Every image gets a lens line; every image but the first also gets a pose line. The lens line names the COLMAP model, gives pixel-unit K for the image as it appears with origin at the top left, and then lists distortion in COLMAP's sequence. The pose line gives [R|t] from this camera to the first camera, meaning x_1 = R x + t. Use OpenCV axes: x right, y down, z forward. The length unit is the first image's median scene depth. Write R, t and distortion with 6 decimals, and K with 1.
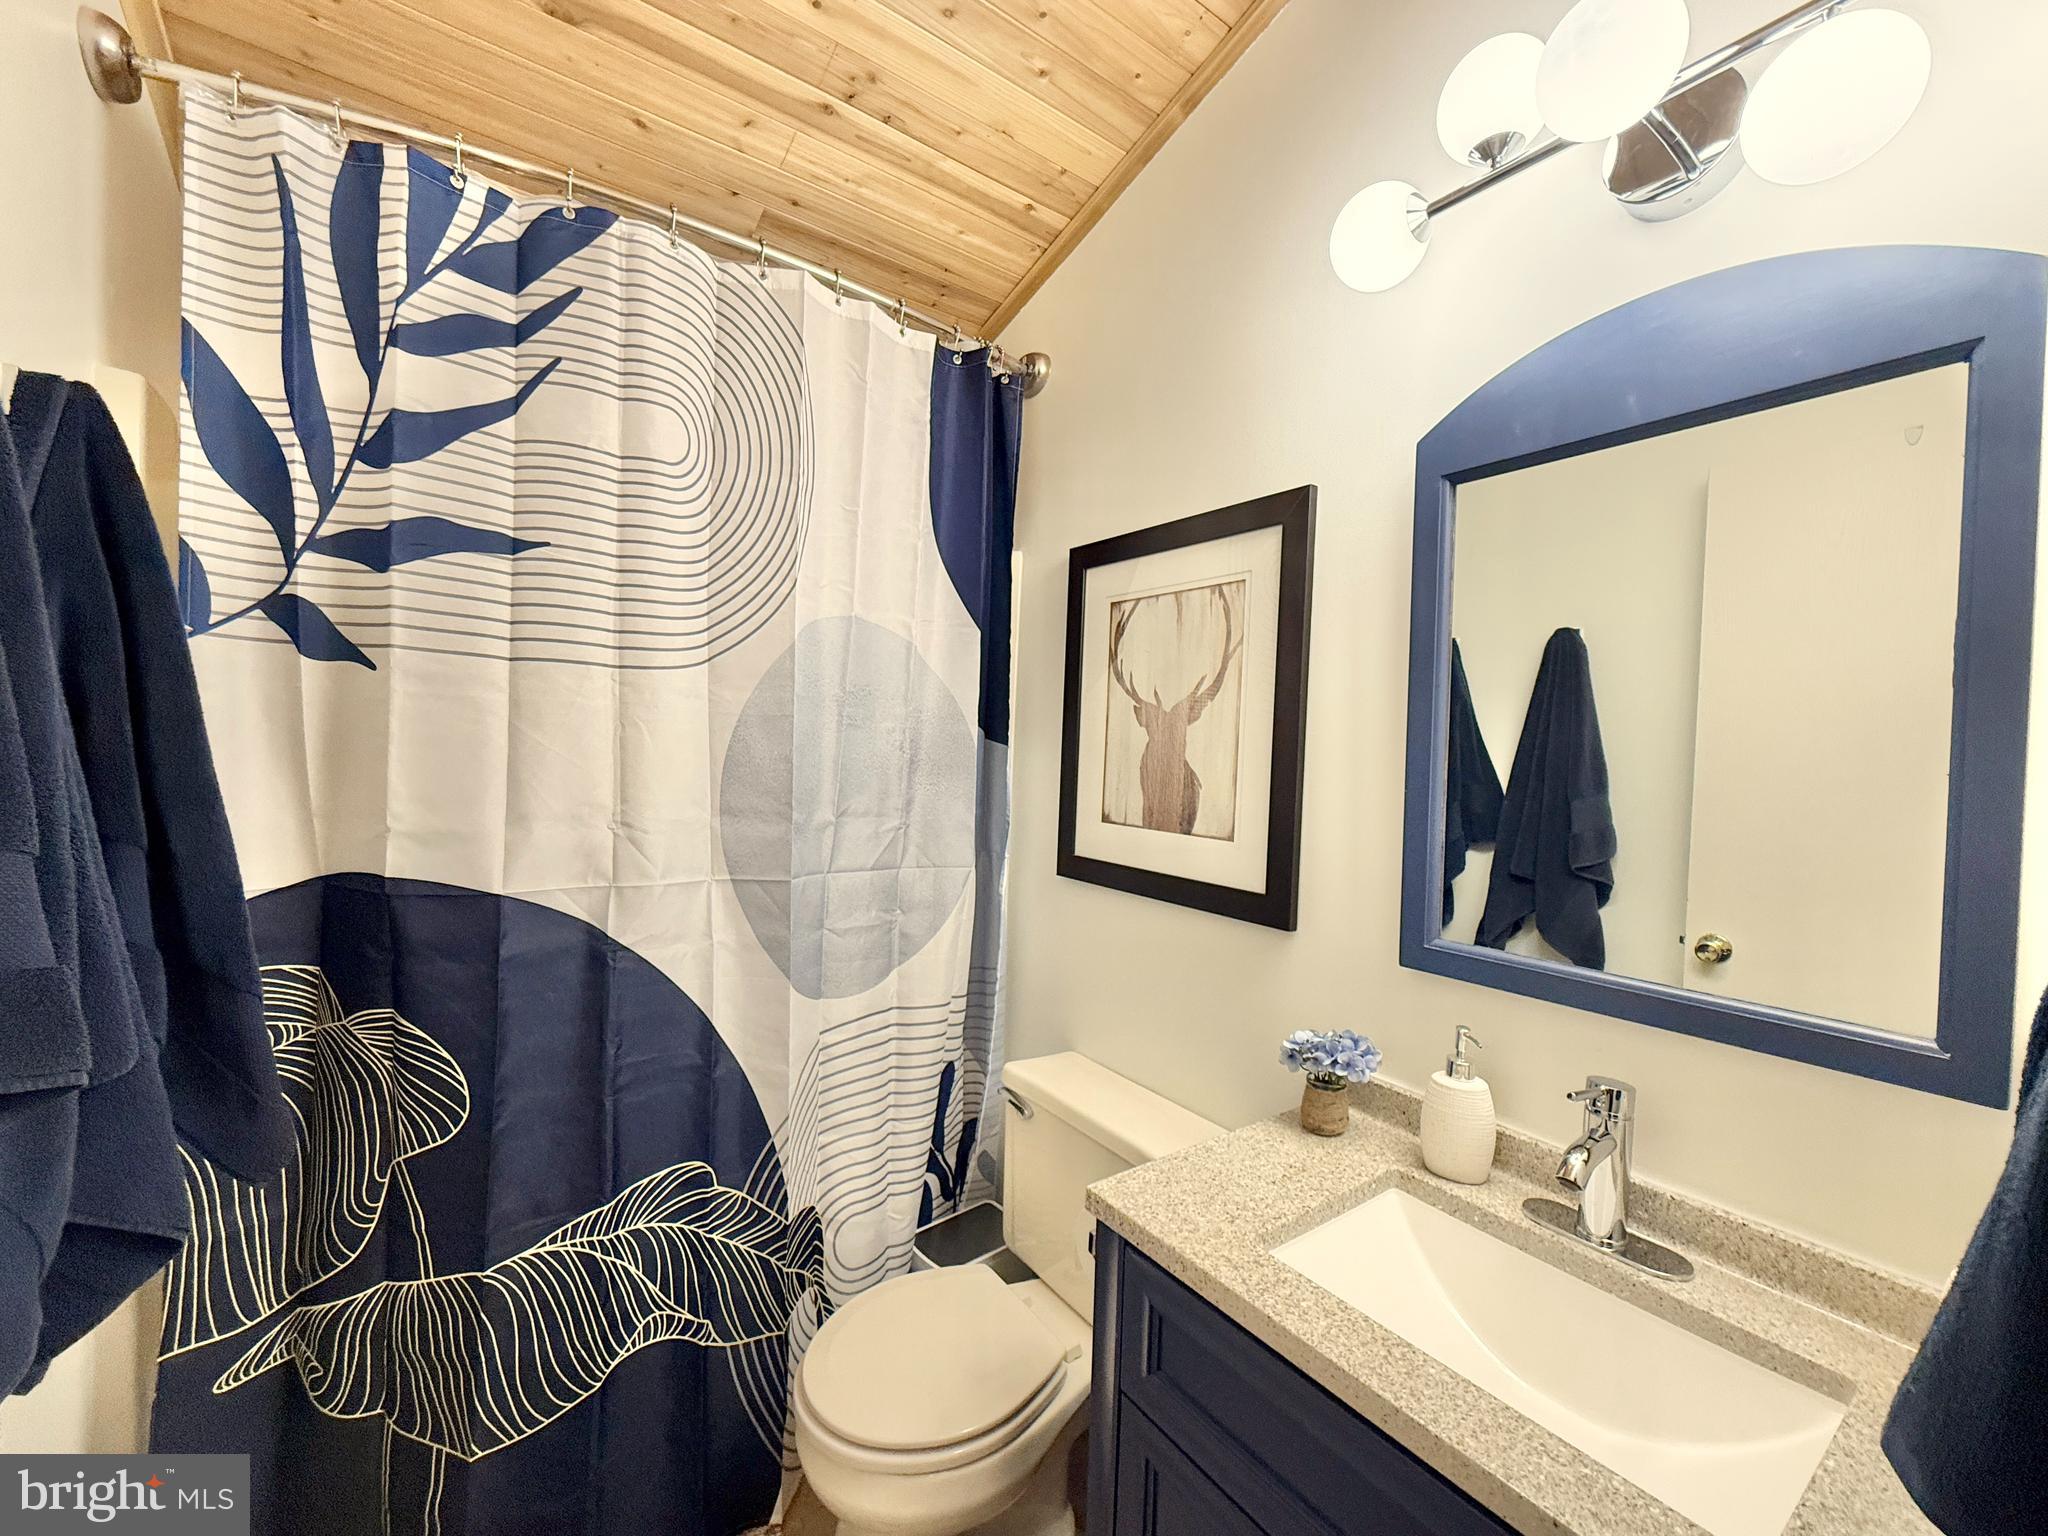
lens RADIAL K [[814.8, 0, 1024.0], [0, 814.8, 768.0], [0, 0, 1]] dist [-0.004114, -0.000339]
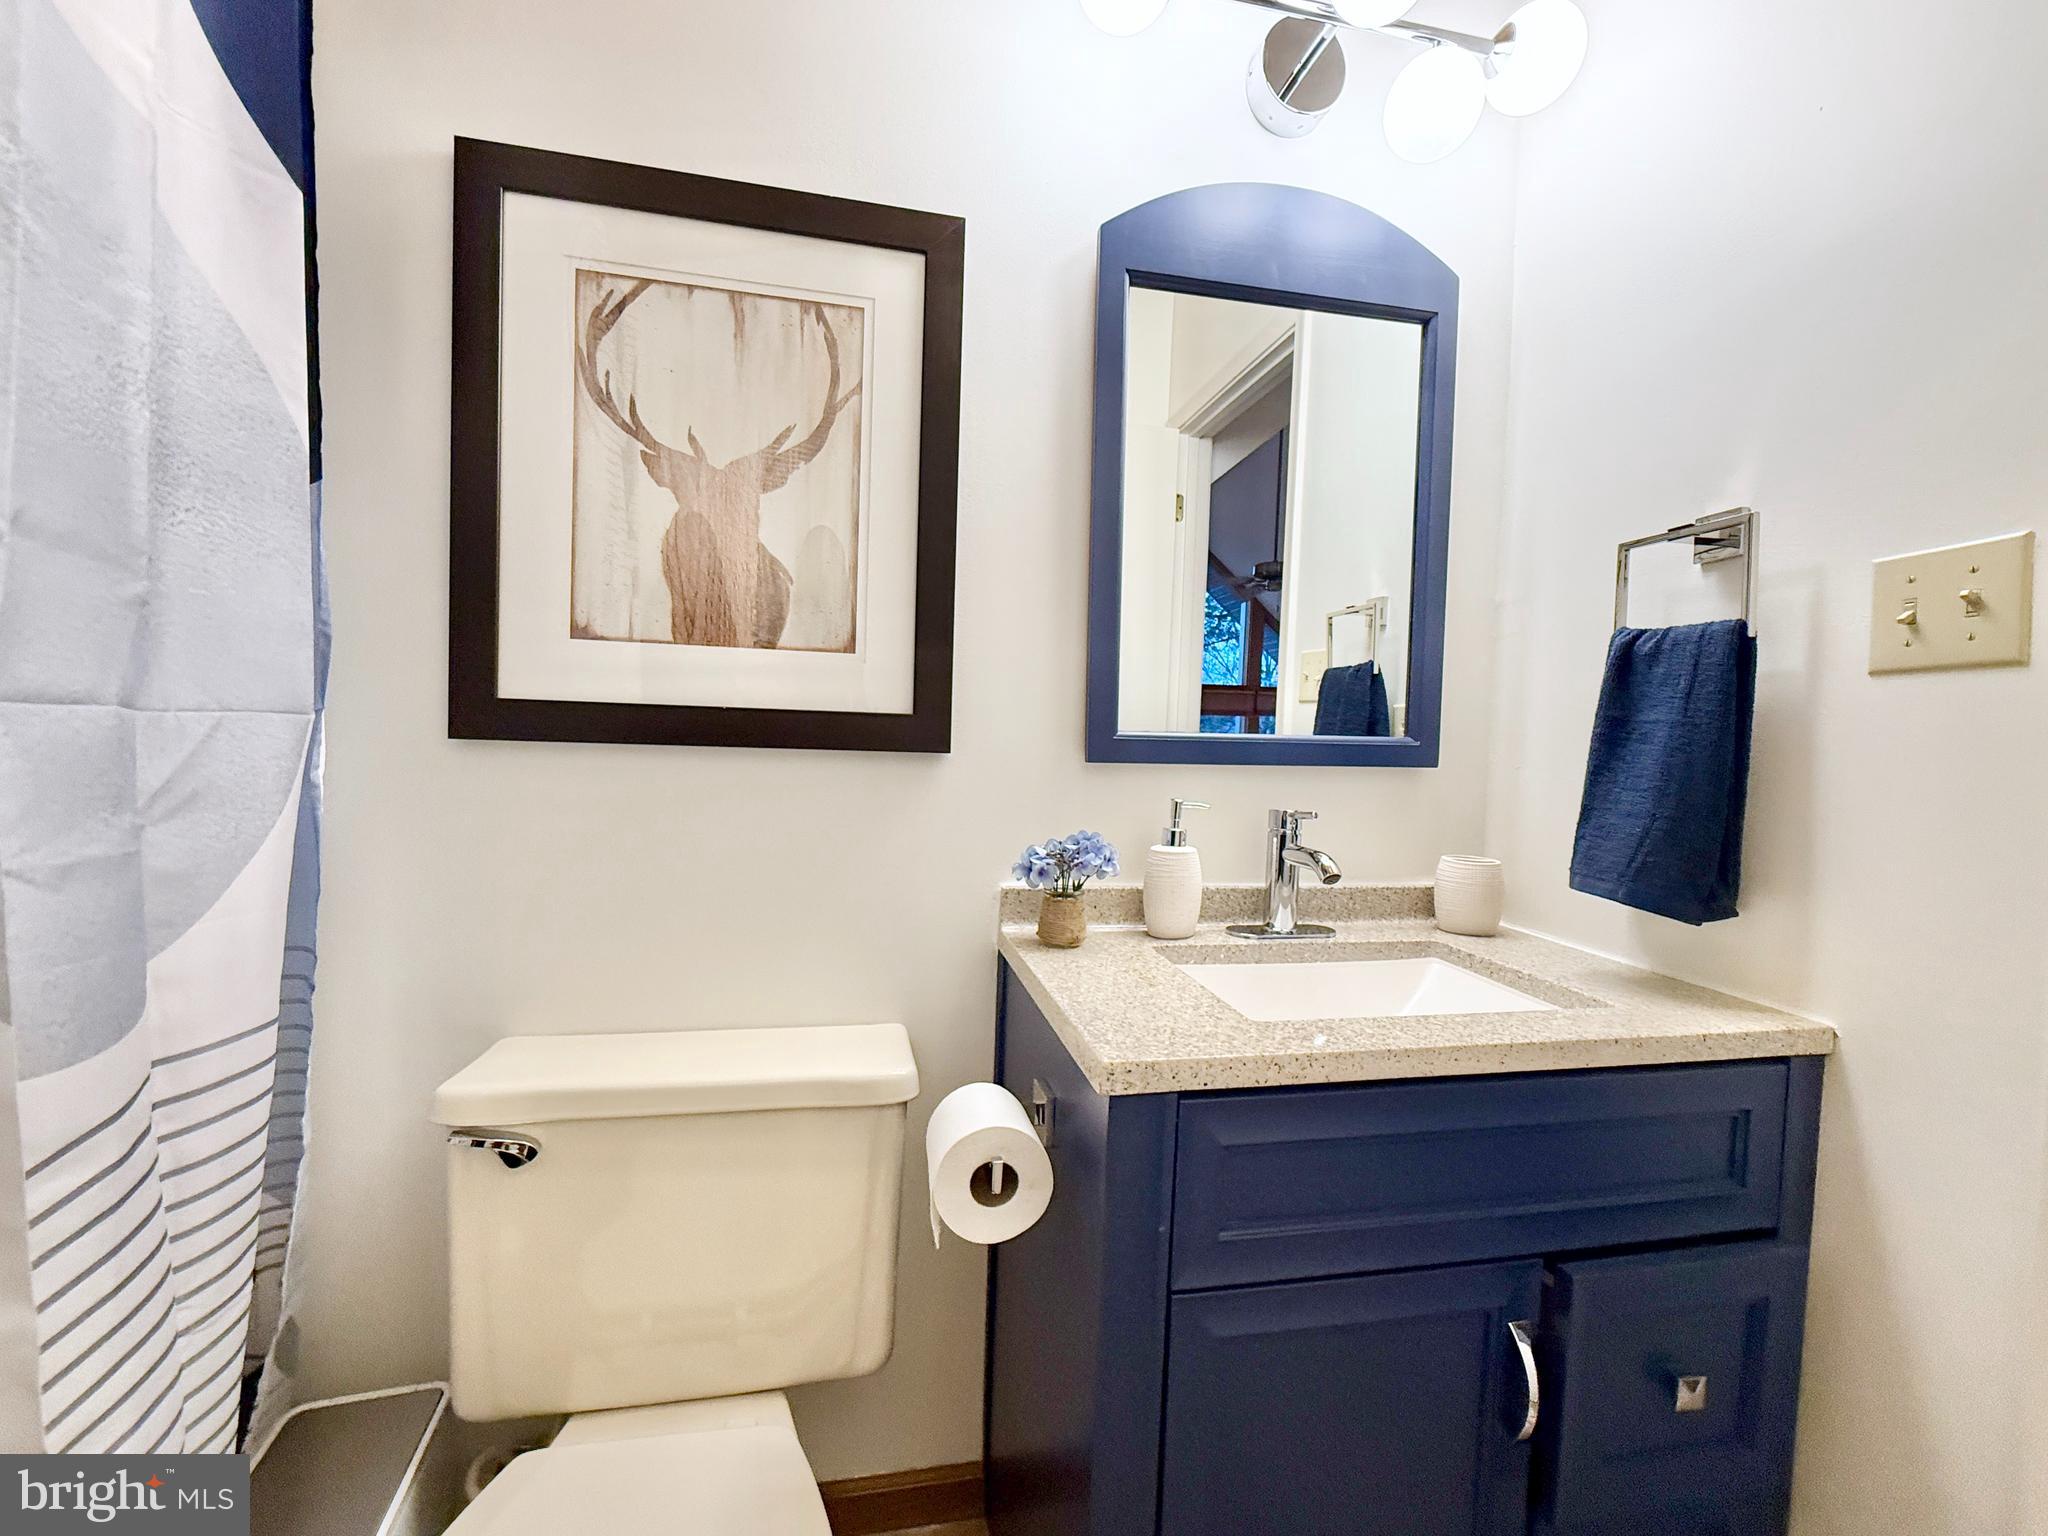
lens RADIAL K [[814.8, 0, 1024.0], [0, 814.8, 768.0], [0, 0, 1]] dist [-0.004114, -0.000339]
pose [[0.412940, -0.055181, 0.909085, -0.357620], [0.004735, 0.998279, 0.058444, 0.144833], [-0.910746, -0.019830, 0.412491, 0.500010]]
